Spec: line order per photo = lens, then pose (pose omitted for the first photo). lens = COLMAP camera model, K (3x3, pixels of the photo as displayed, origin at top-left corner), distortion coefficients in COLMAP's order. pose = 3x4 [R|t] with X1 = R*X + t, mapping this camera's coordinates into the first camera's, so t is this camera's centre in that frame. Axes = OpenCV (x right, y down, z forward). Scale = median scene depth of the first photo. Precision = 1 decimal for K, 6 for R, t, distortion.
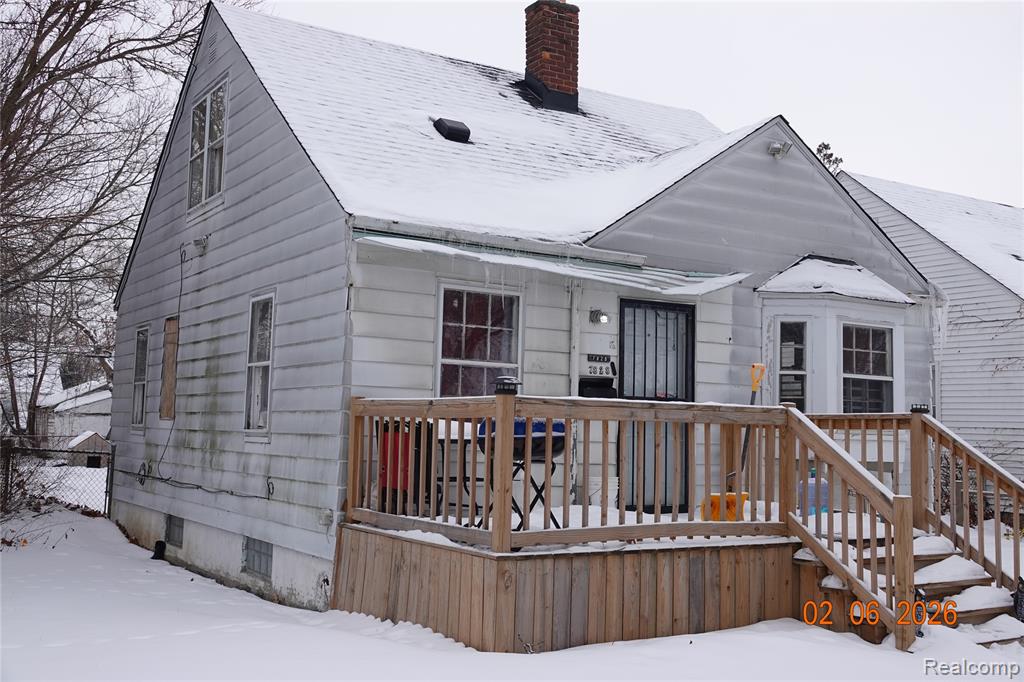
lens RADIAL K [[1107.9, 0, 511.0], [0, 1107.9, 337.3], [0, 0, 1]] dist [0.010638, 0.000000]
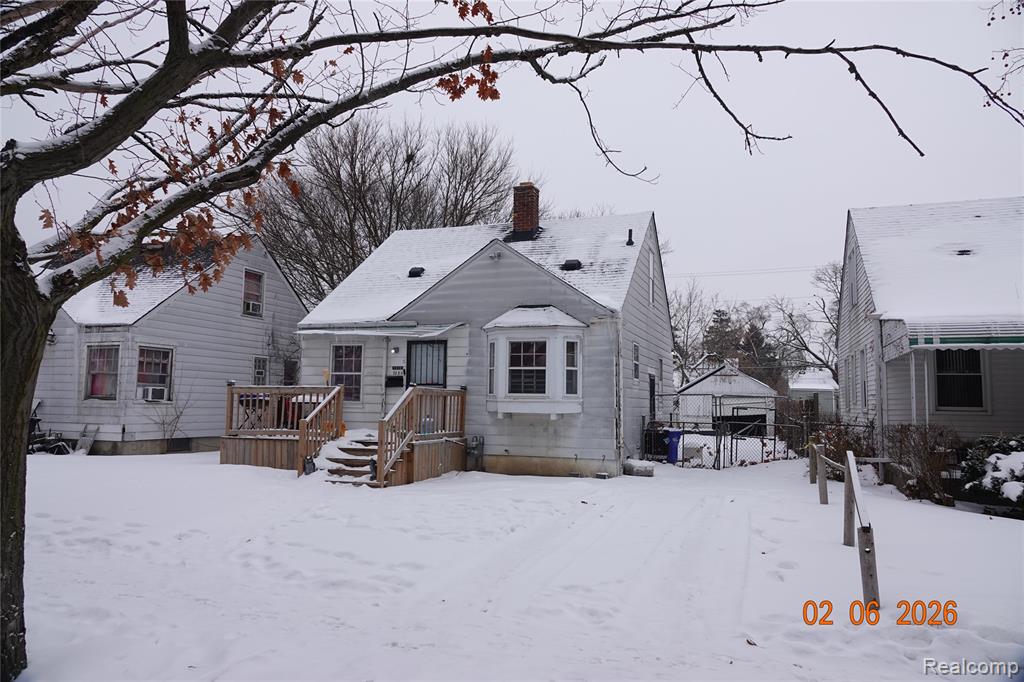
lens RADIAL K [[703.7, 0, 512.0], [0, 703.7, 341.8], [0, 0, 1]] dist [-0.003066, -0.004215]
pose [[0.617887, -0.083968, -0.781771, 1.366182], [0.068351, 0.996253, -0.052982, 0.058105], [0.783291, -0.020698, 0.621311, 0.264001]]
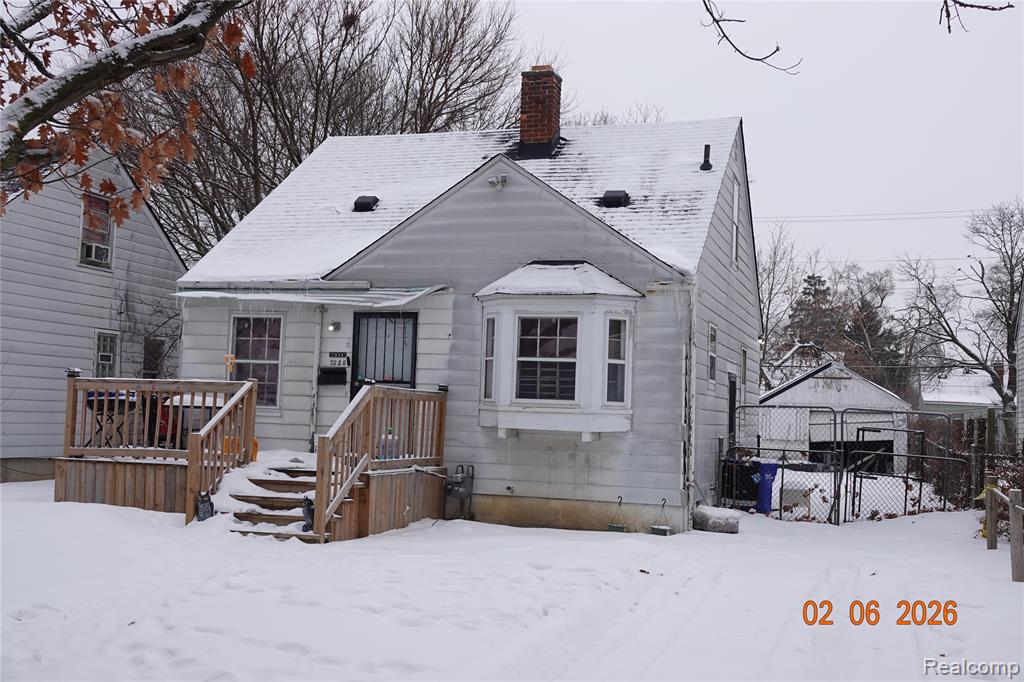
lens RADIAL K [[1107.9, 0, 513.1], [0, 1107.9, 340.3], [0, 0, 1]] dist [0.010638, 0.000000]
pose [[0.640445, -0.053660, -0.766127, 1.336021], [0.046256, 0.998440, -0.031264, 0.055918], [0.766610, -0.015415, 0.641928, 0.227483]]
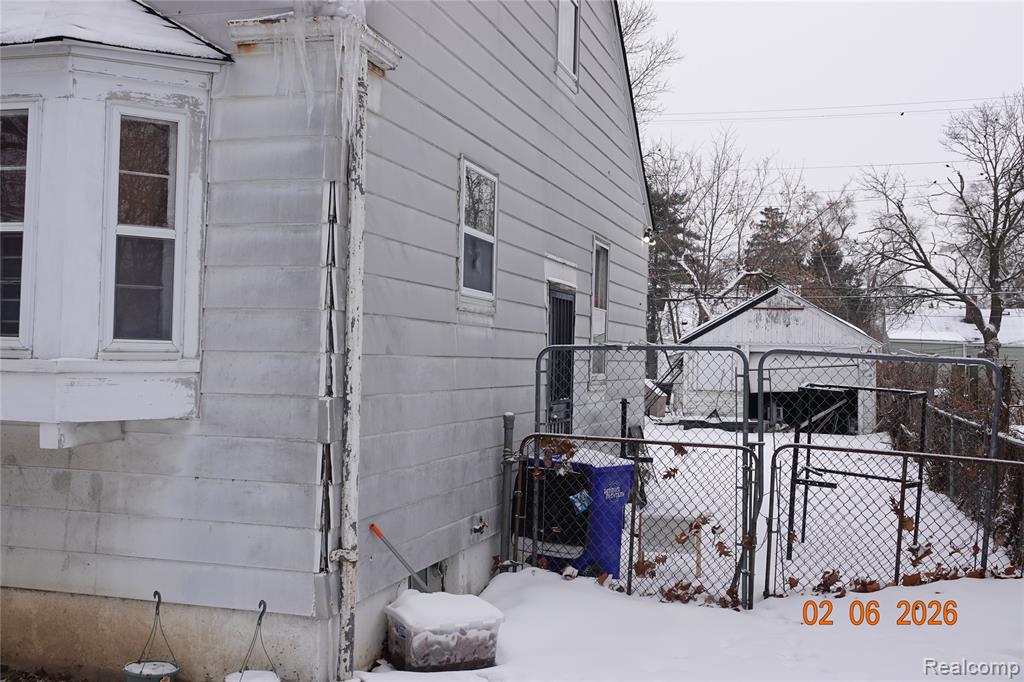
lens RADIAL K [[1107.9, 0, 512.5], [0, 1107.9, 339.6], [0, 0, 1]] dist [0.010638, 0.000000]
pose [[0.664598, -0.020994, -0.746906, 0.880286], [0.055469, 0.998233, 0.021298, 0.091616], [0.745139, -0.055585, 0.664589, 0.954447]]
